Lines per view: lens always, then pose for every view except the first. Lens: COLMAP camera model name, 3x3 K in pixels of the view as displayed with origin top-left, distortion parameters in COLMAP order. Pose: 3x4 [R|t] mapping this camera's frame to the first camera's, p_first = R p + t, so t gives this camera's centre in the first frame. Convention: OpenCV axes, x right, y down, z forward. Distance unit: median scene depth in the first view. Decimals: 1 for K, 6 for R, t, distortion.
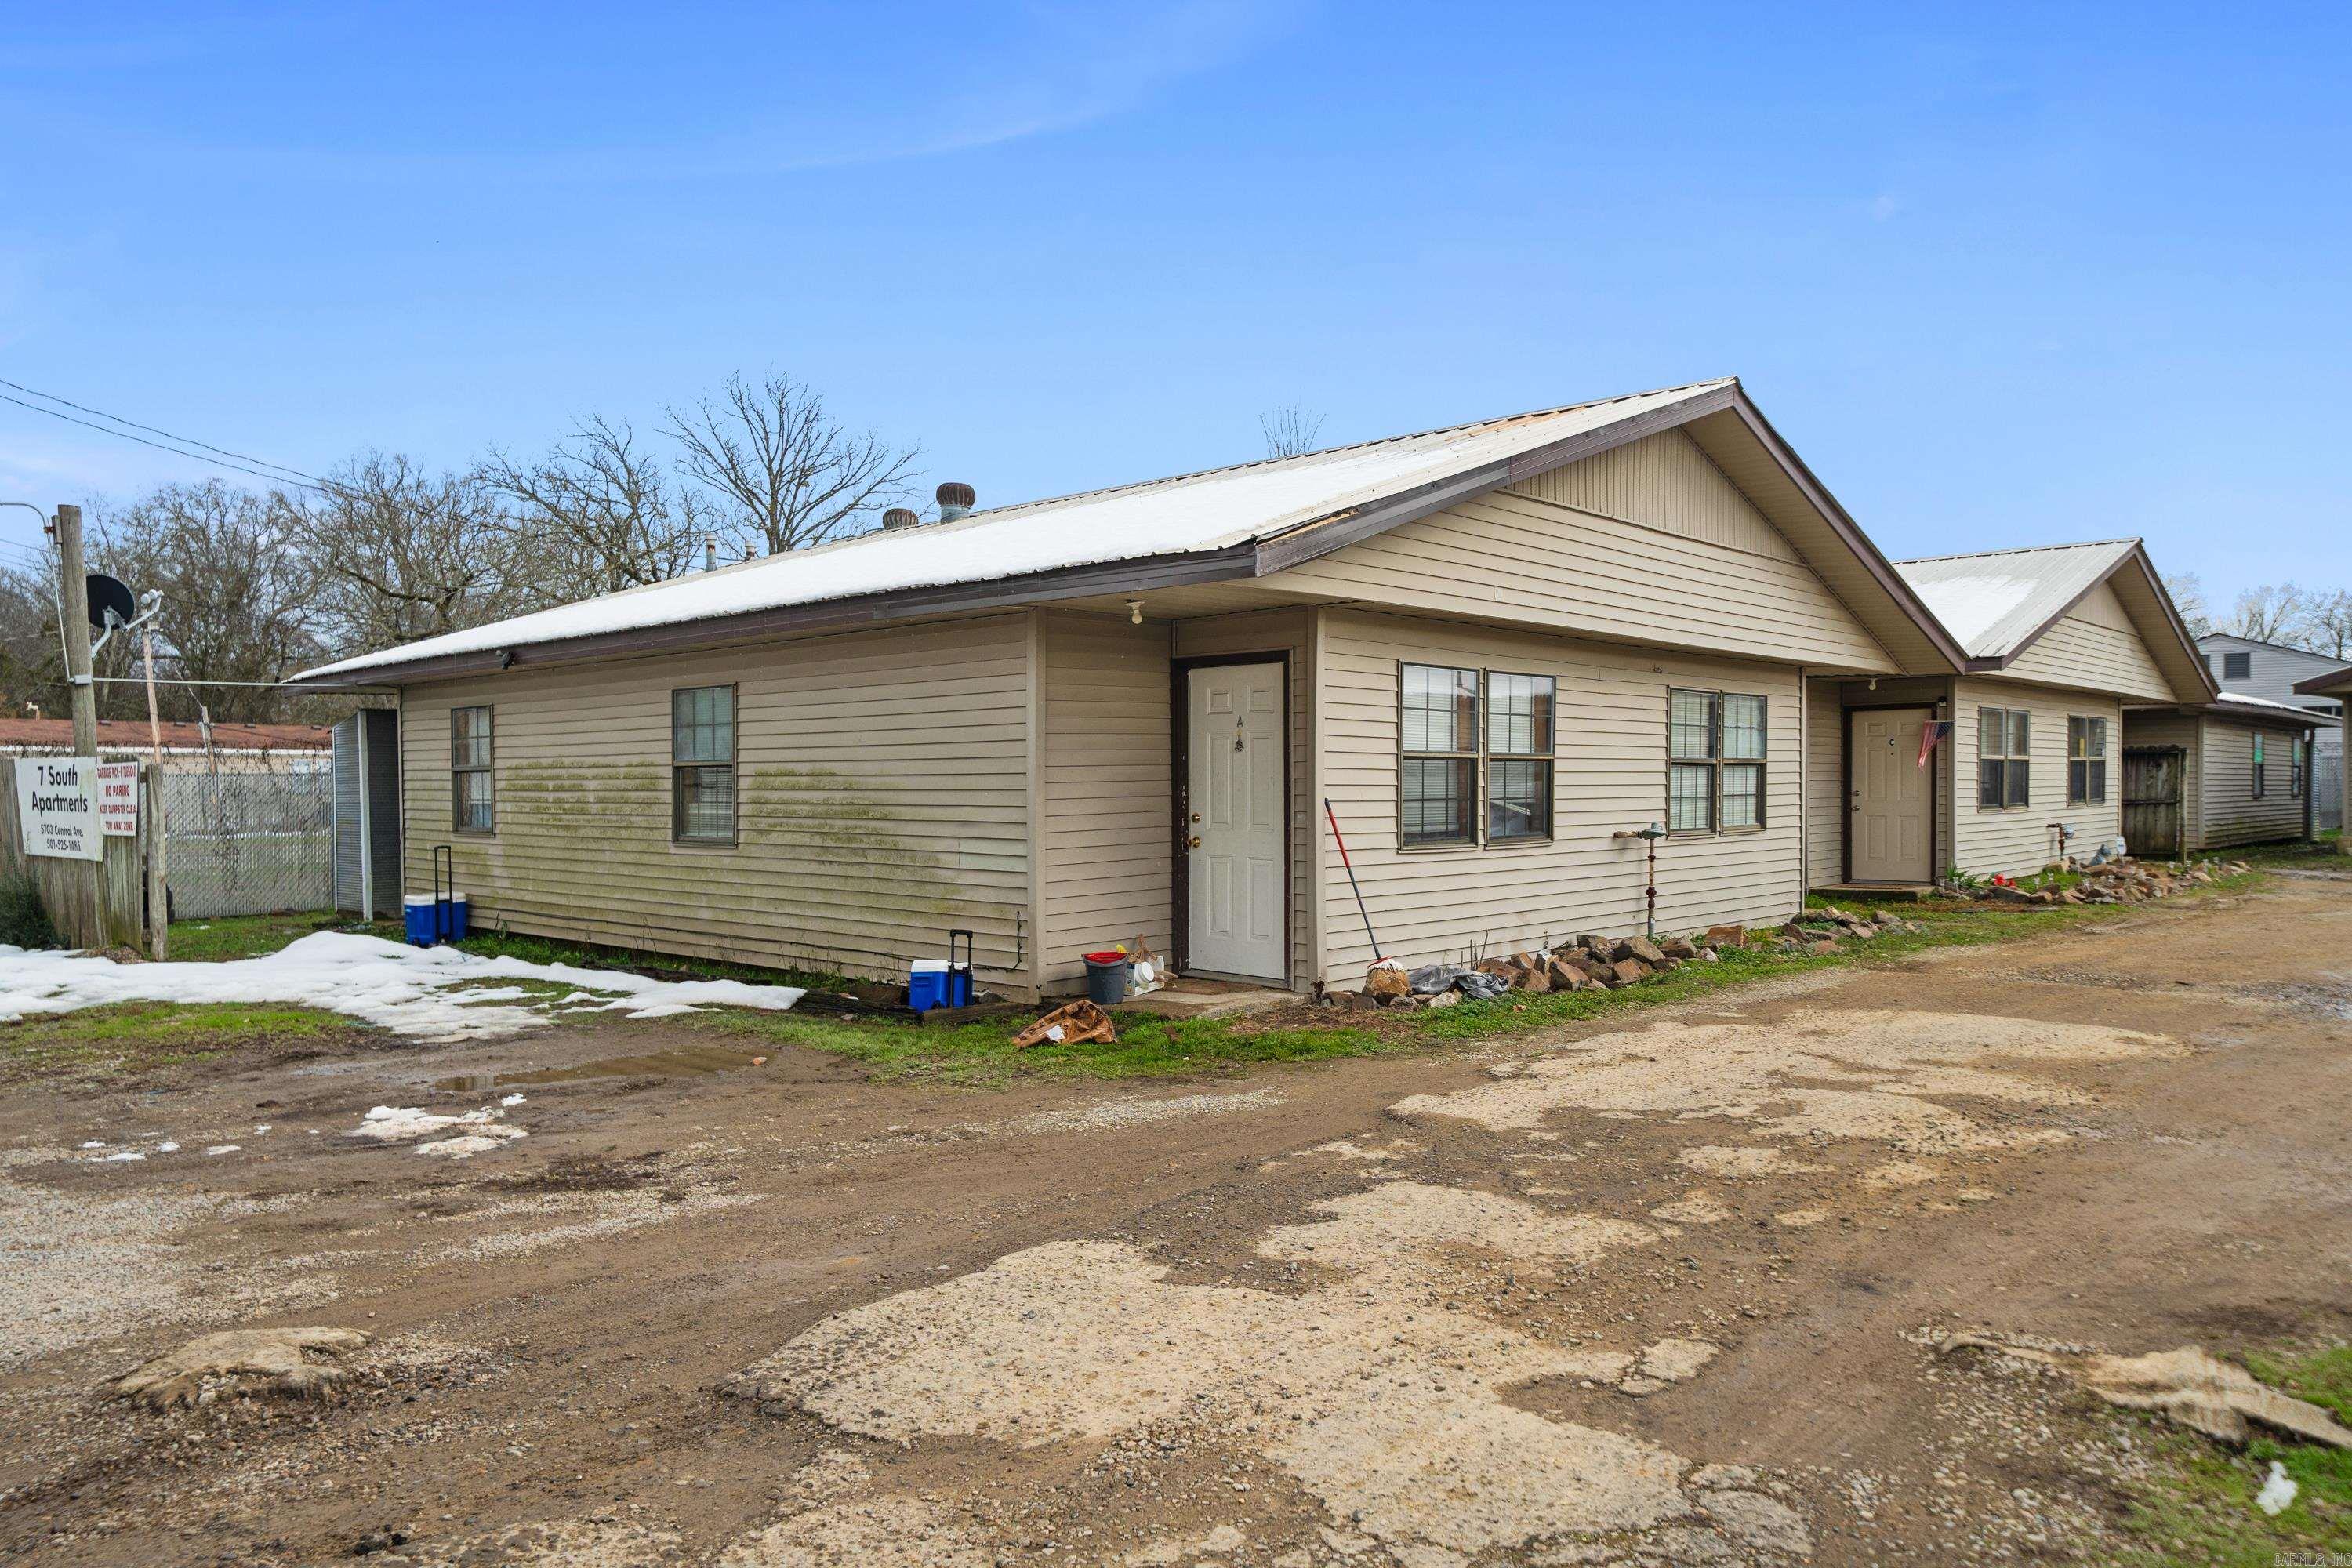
lens RADIAL K [[1572.5, 0, 1173.8], [0, 1572.5, 772.8], [0, 0, 1]] dist [0.037188, 0.001003]
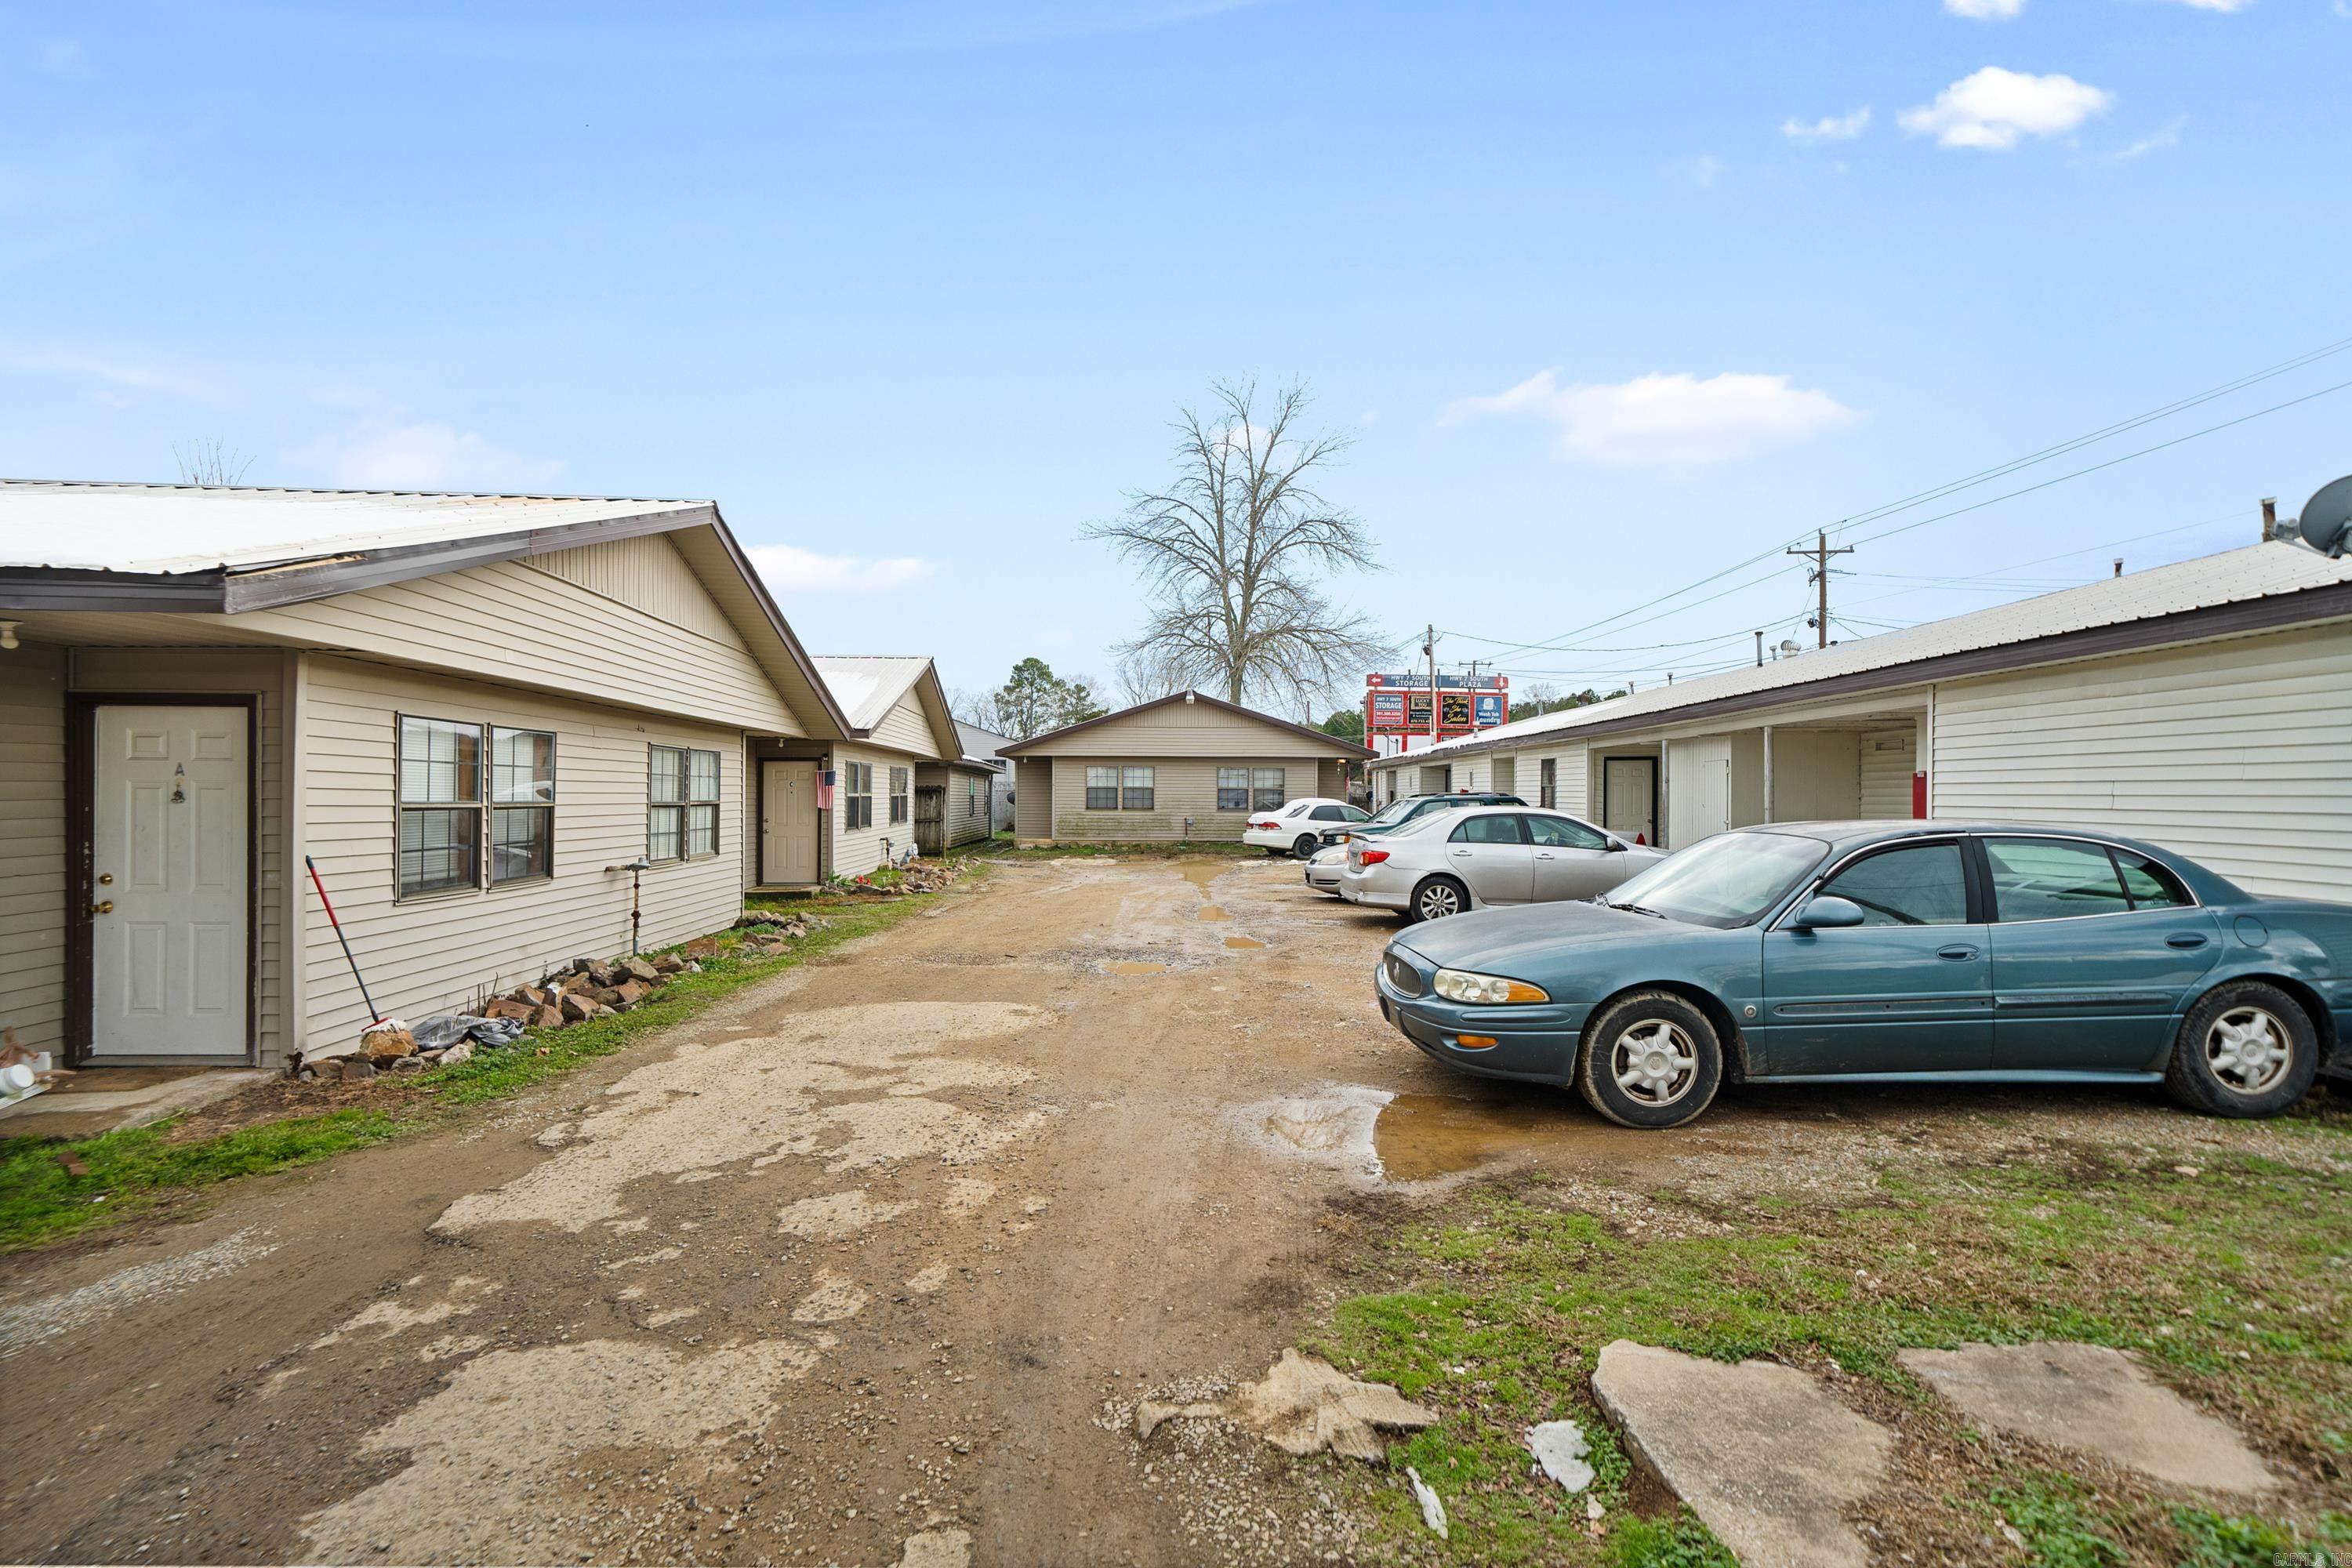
lens RADIAL K [[1077.1, 0, 1154.6], [0, 1077.1, 794.1], [0, 0, 1]] dist [0.011204, 0.003784]
pose [[0.698366, 0.008151, 0.715695, -0.014873], [-0.011746, 0.999931, 0.000073, -0.027421], [-0.715645, -0.008457, 0.698413, 0.190101]]
